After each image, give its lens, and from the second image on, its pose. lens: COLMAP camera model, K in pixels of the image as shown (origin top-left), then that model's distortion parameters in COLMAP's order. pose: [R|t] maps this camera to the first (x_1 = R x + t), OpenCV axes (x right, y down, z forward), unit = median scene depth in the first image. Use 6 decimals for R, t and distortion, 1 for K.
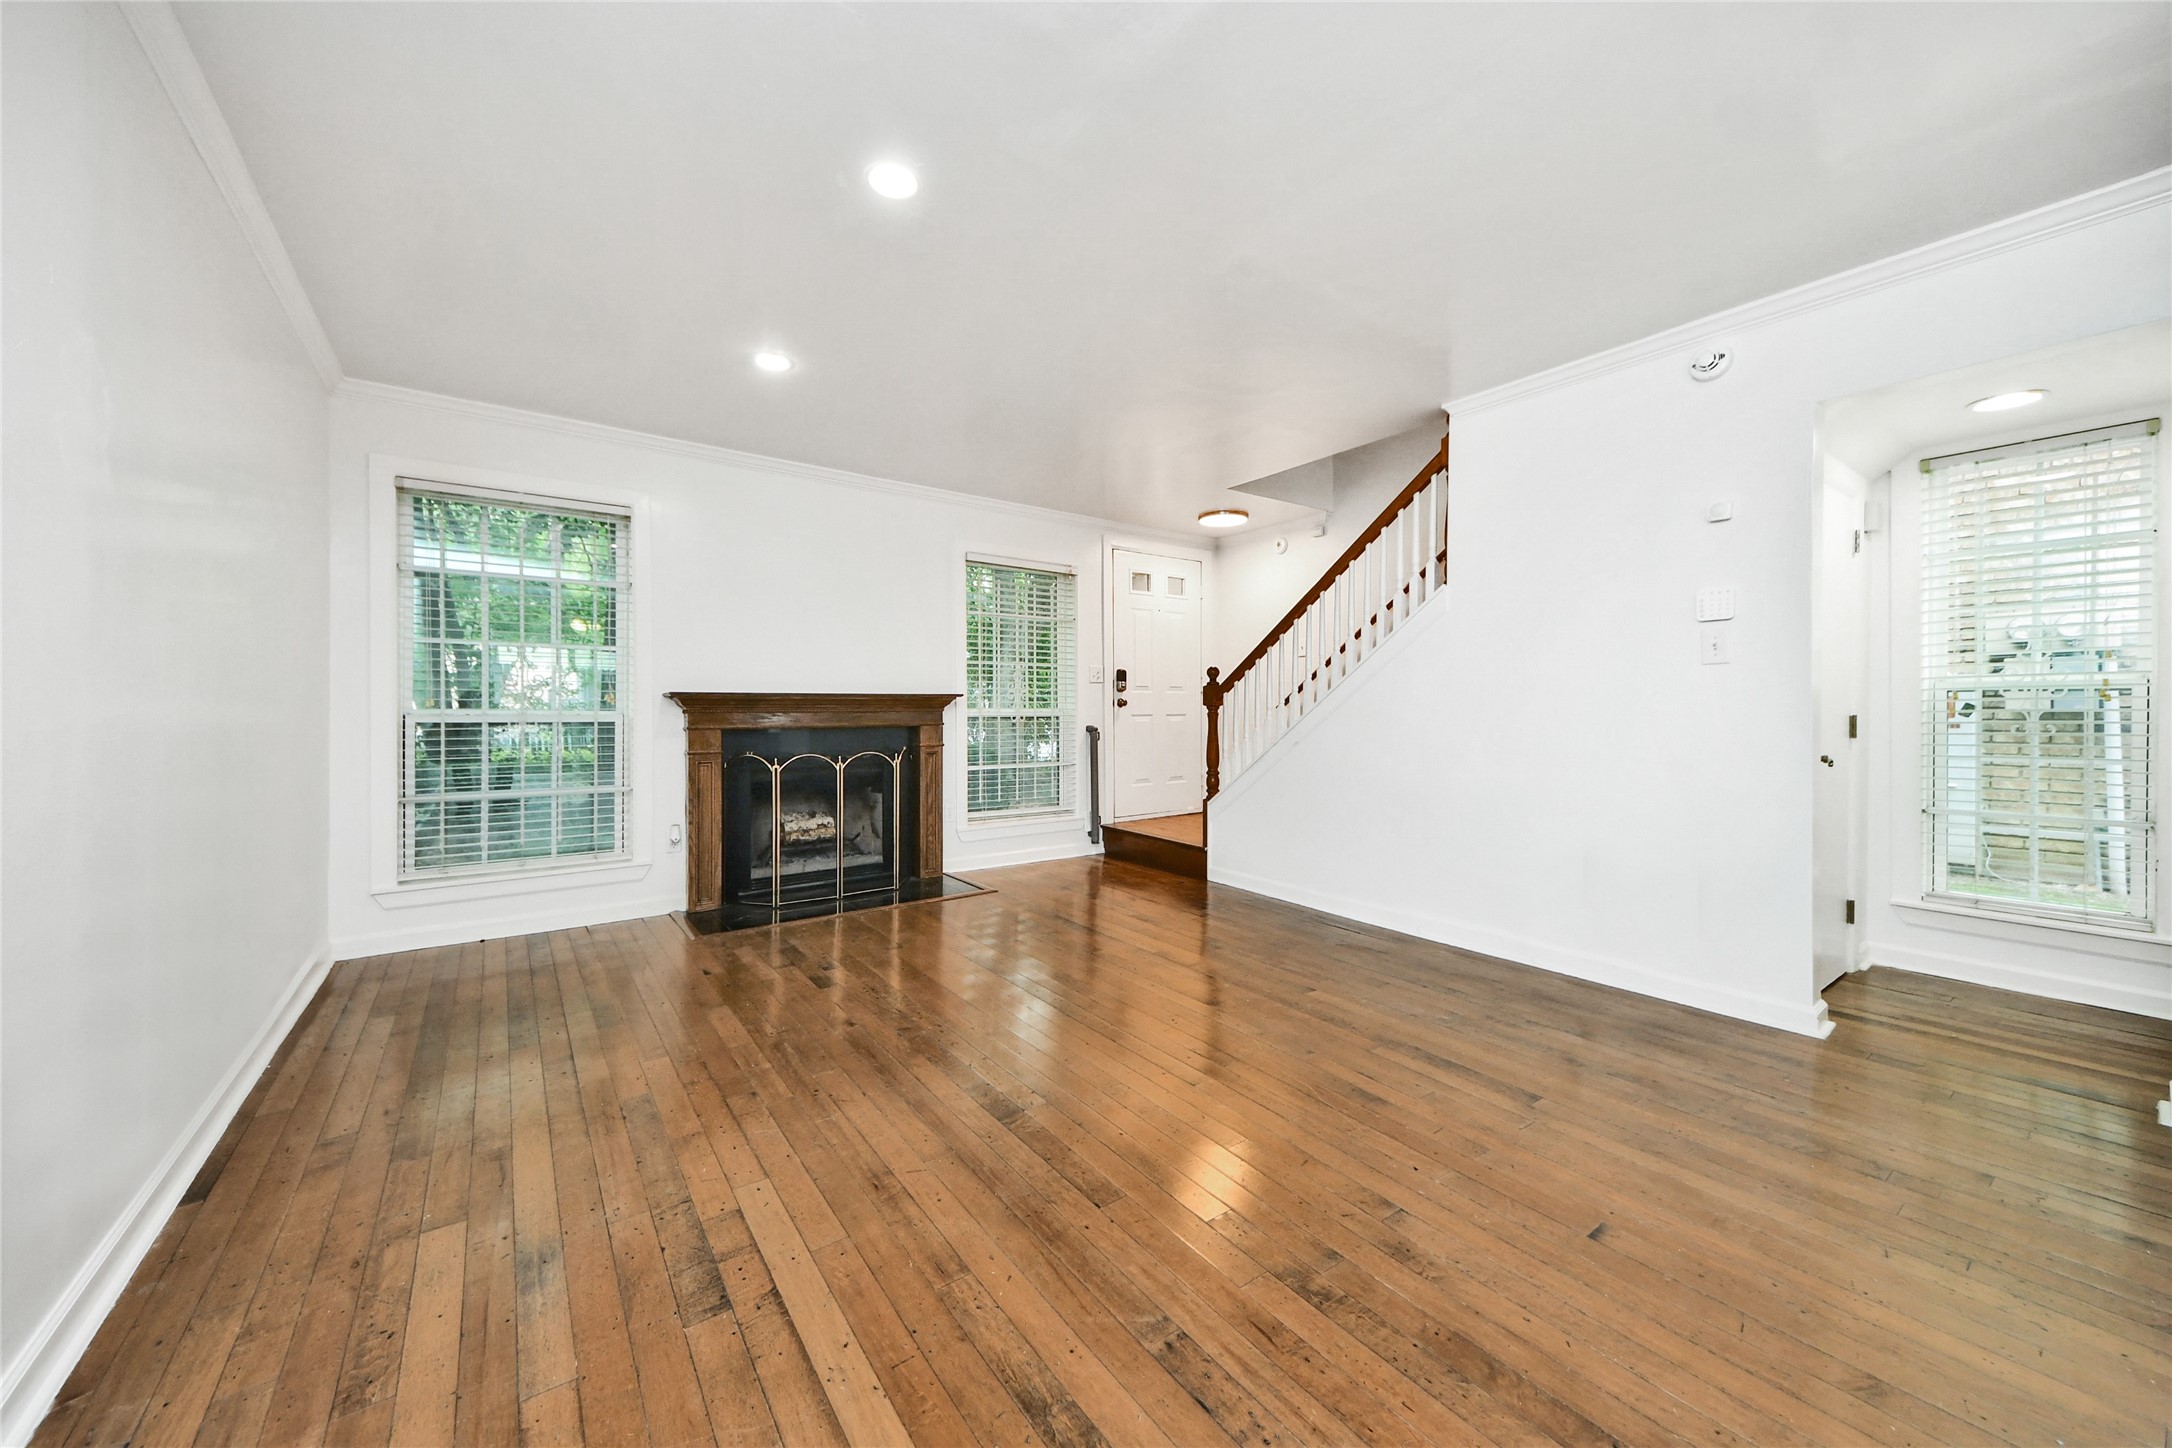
lens RADIAL K [[780.6, 0, 1082.7], [0, 780.6, 719.8], [0, 0, 1]] dist [0.038952, -0.000102]
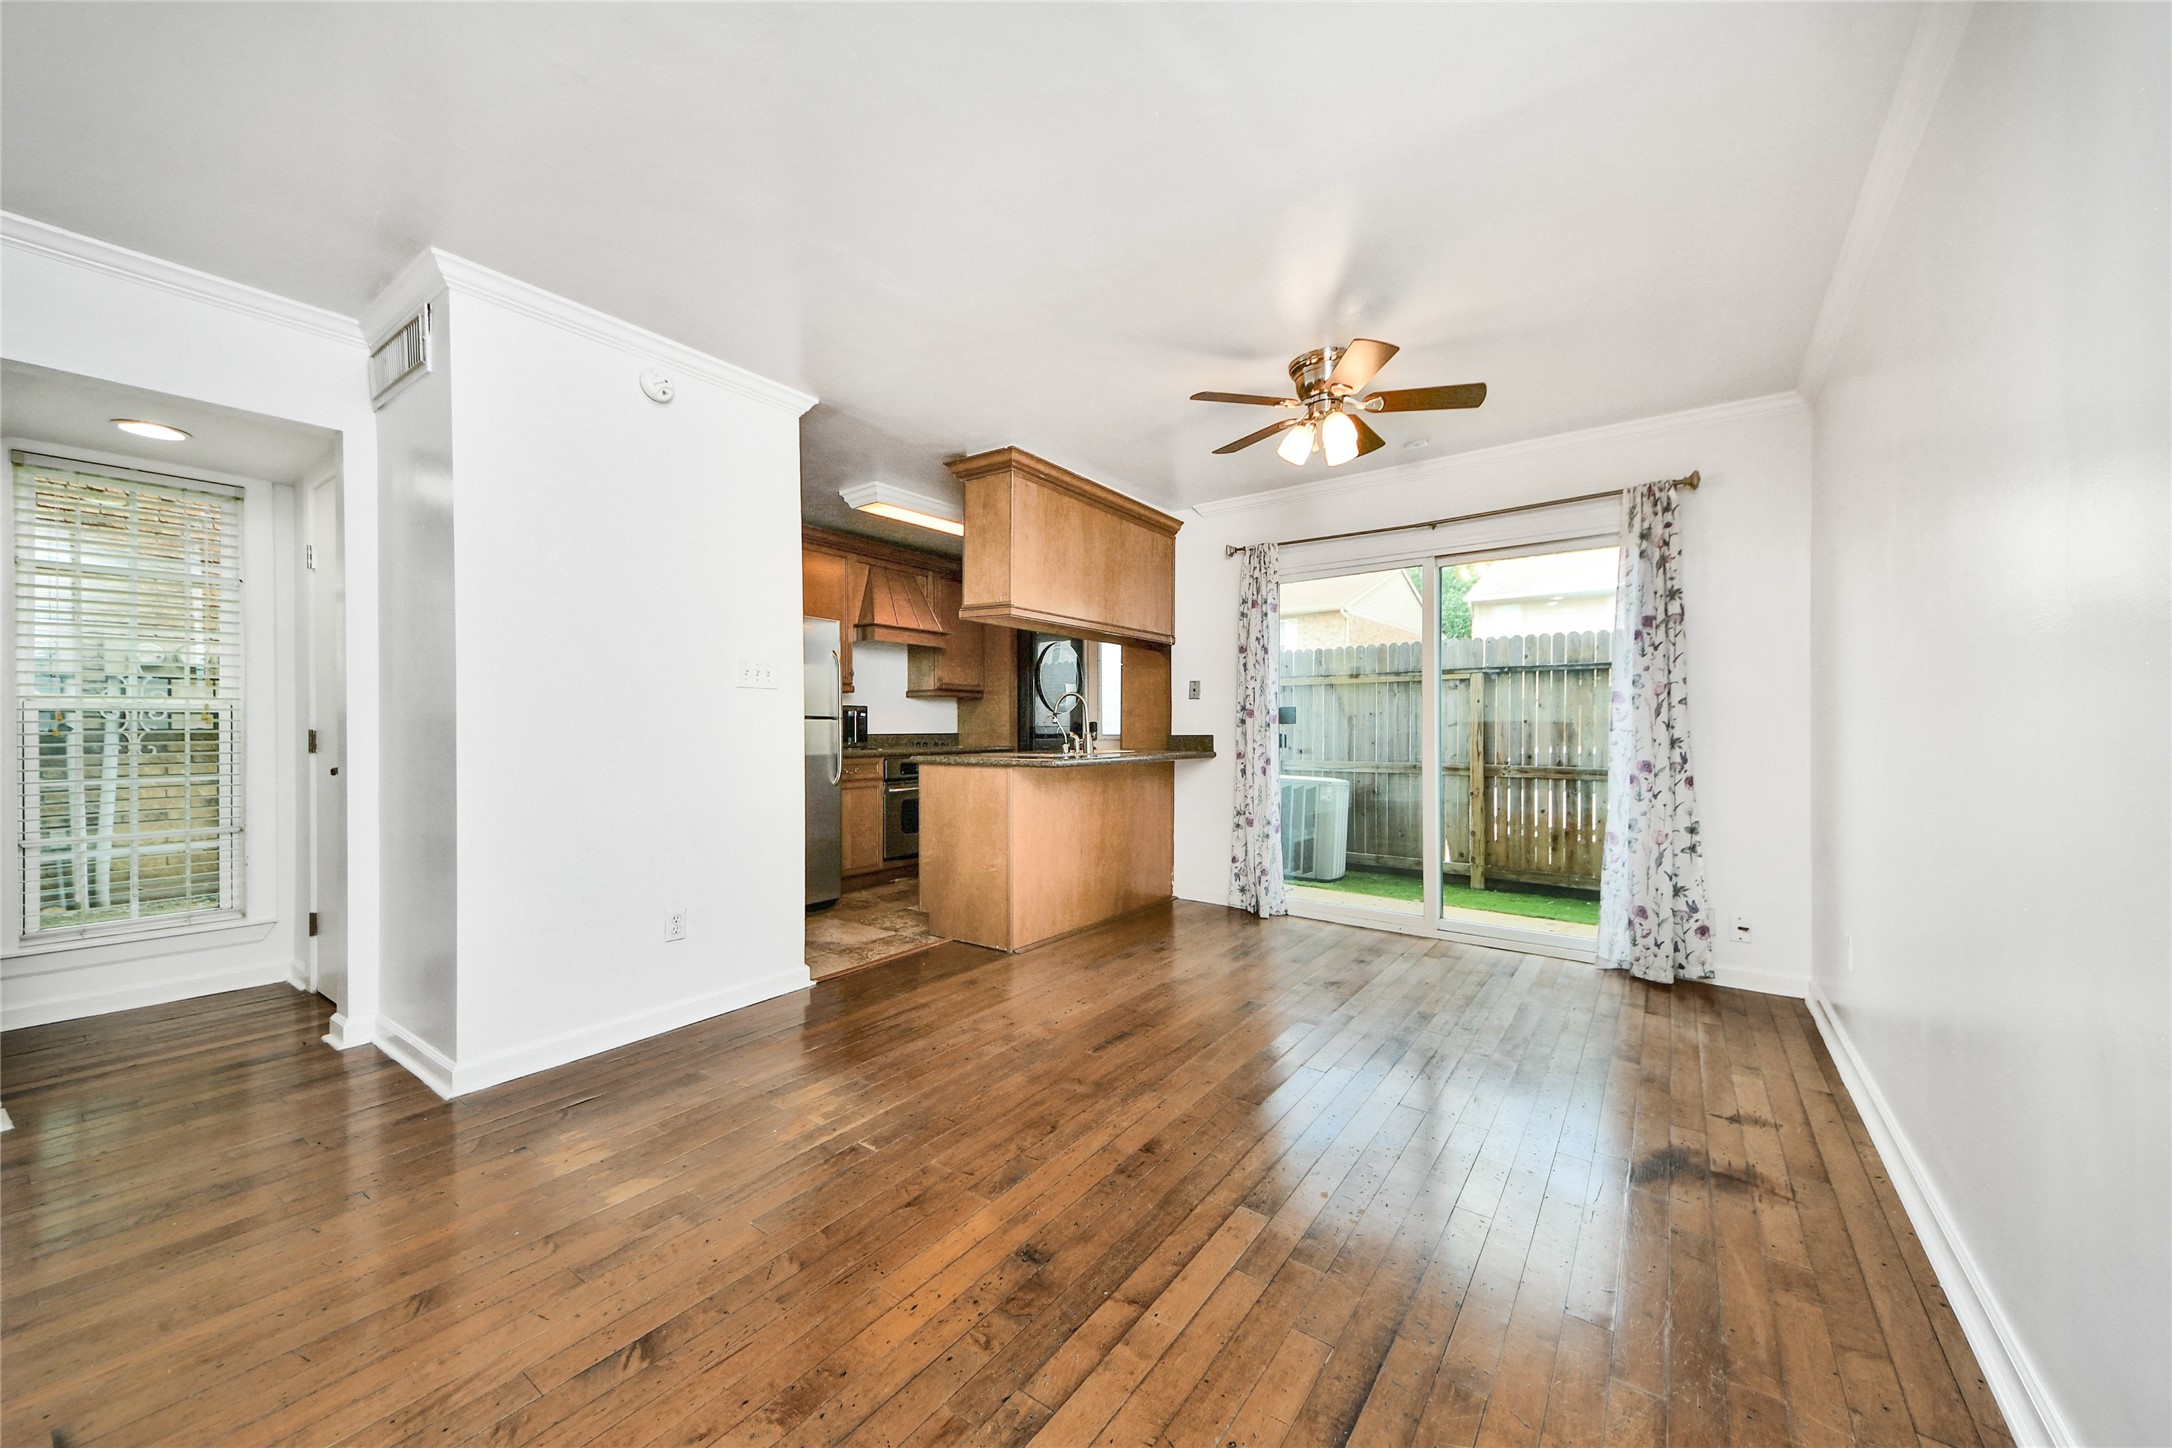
lens RADIAL K [[780.6, 0, 1082.7], [0, 780.6, 719.8], [0, 0, 1]] dist [0.038952, -0.000102]
pose [[-0.304980, 0.010501, 0.952301, -0.112967], [0.015038, 0.999868, -0.006209, -0.001177], [-0.952240, 0.012427, -0.305097, 0.110114]]
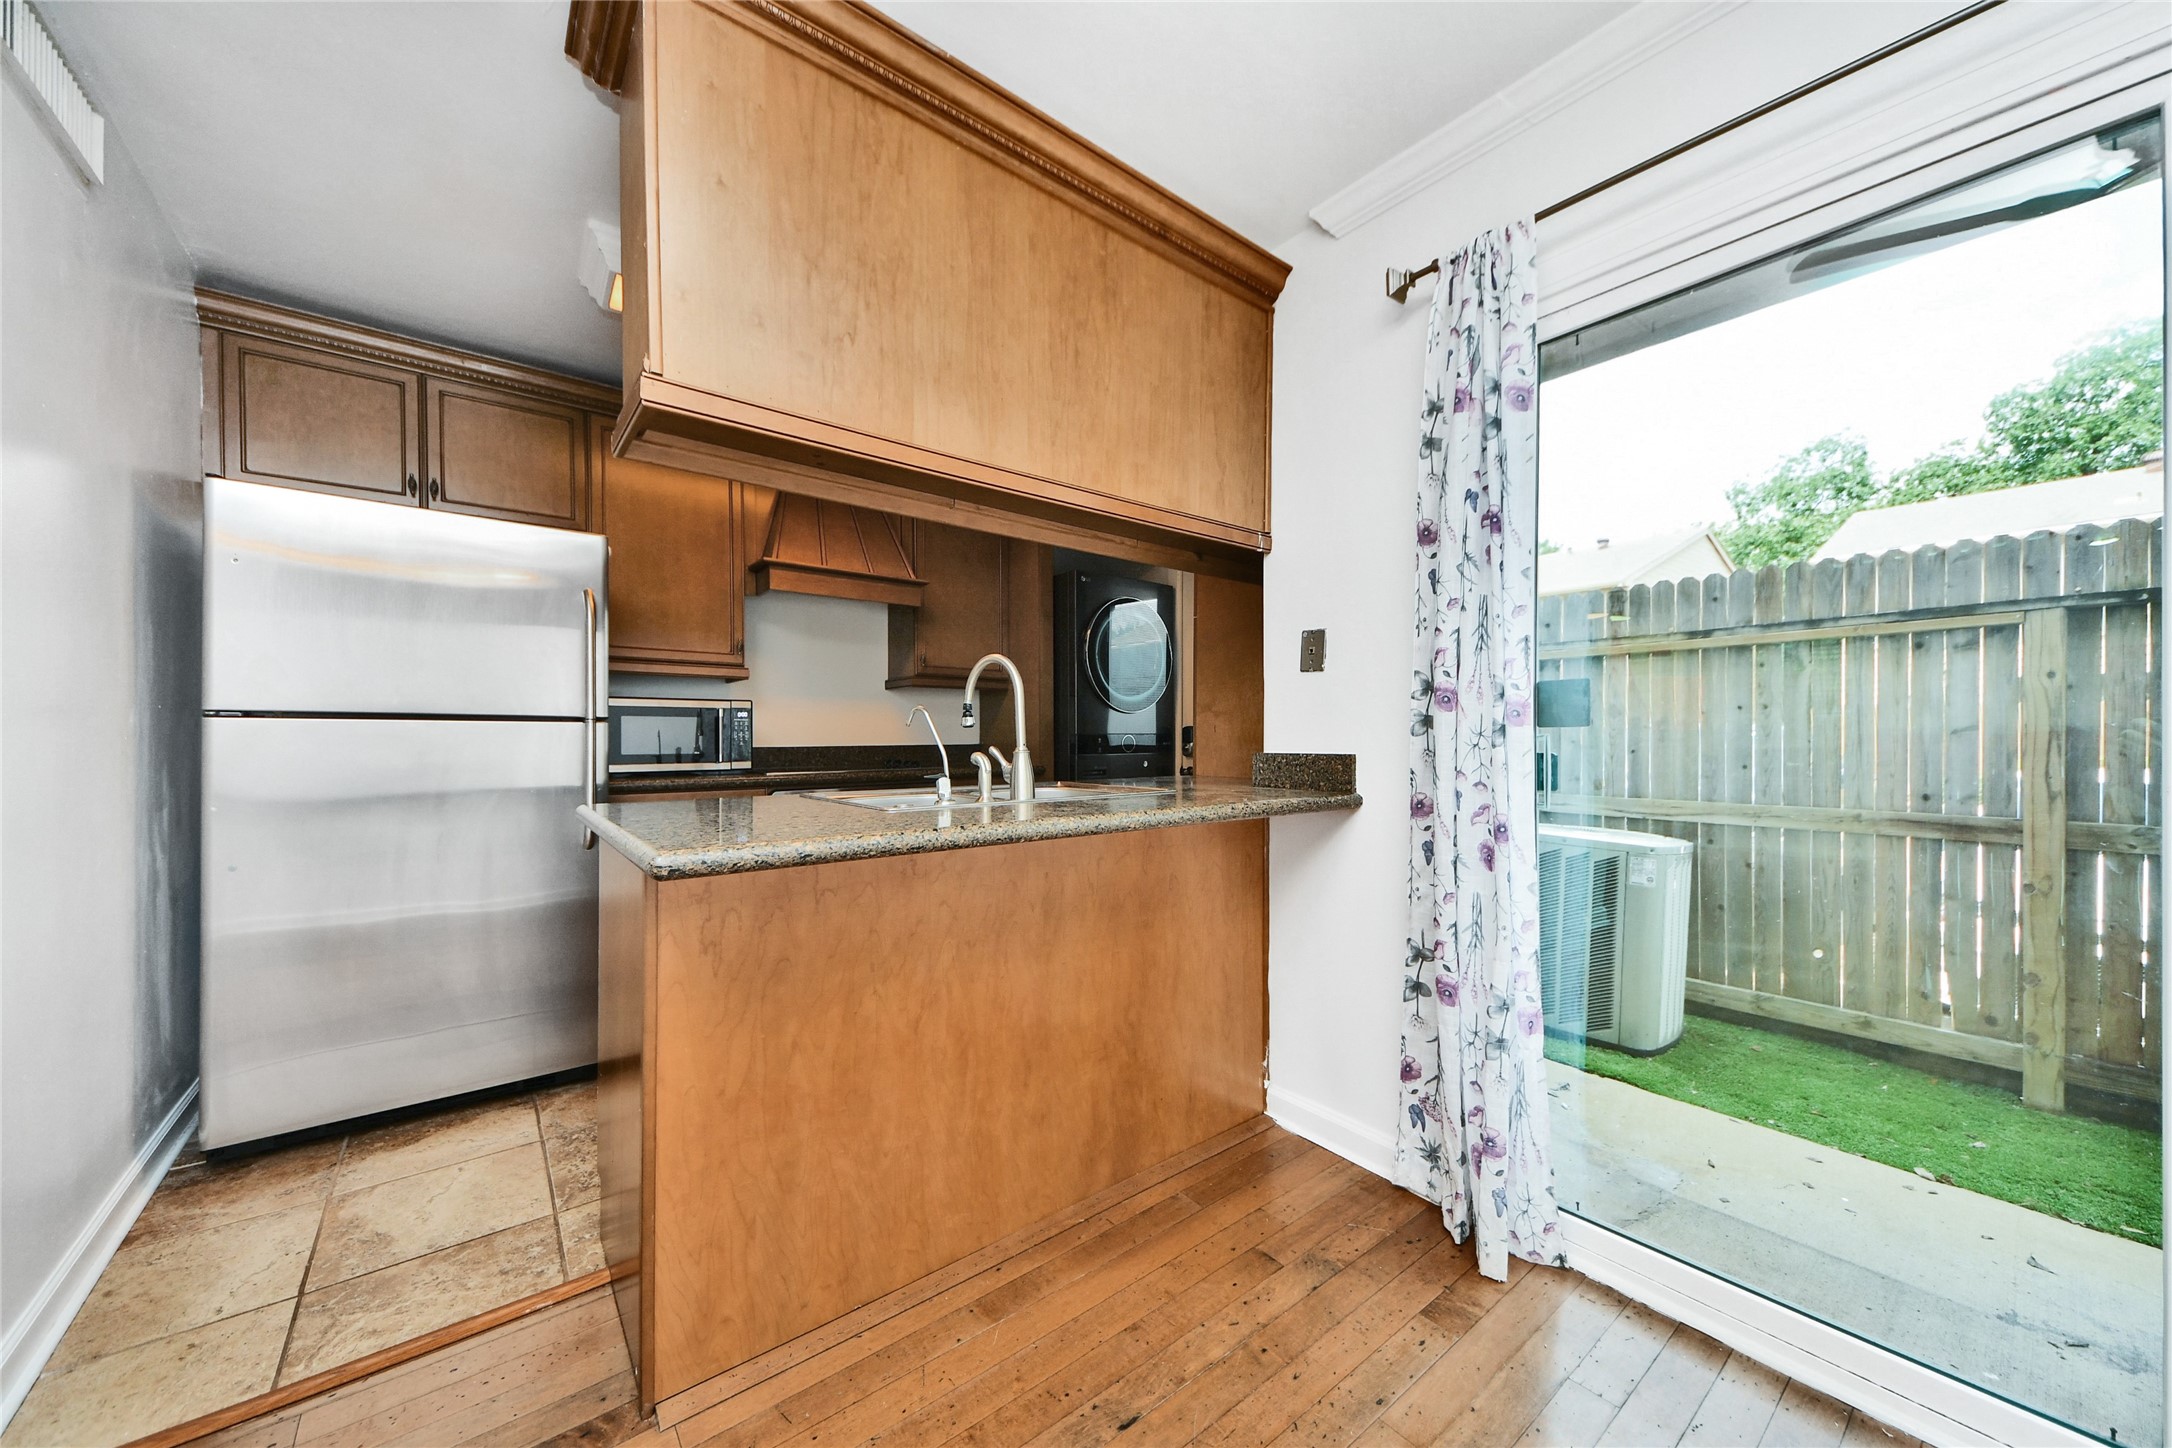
lens RADIAL K [[770.3, 0, 1090.8], [0, 770.3, 736.2], [0, 0, 1]] dist [0.039222, -0.000032]
pose [[-0.043345, -0.000272, 0.999060, 0.367563], [0.018824, 0.999822, 0.001089, 0.001579], [-0.998883, 0.018854, -0.043332, -0.186180]]
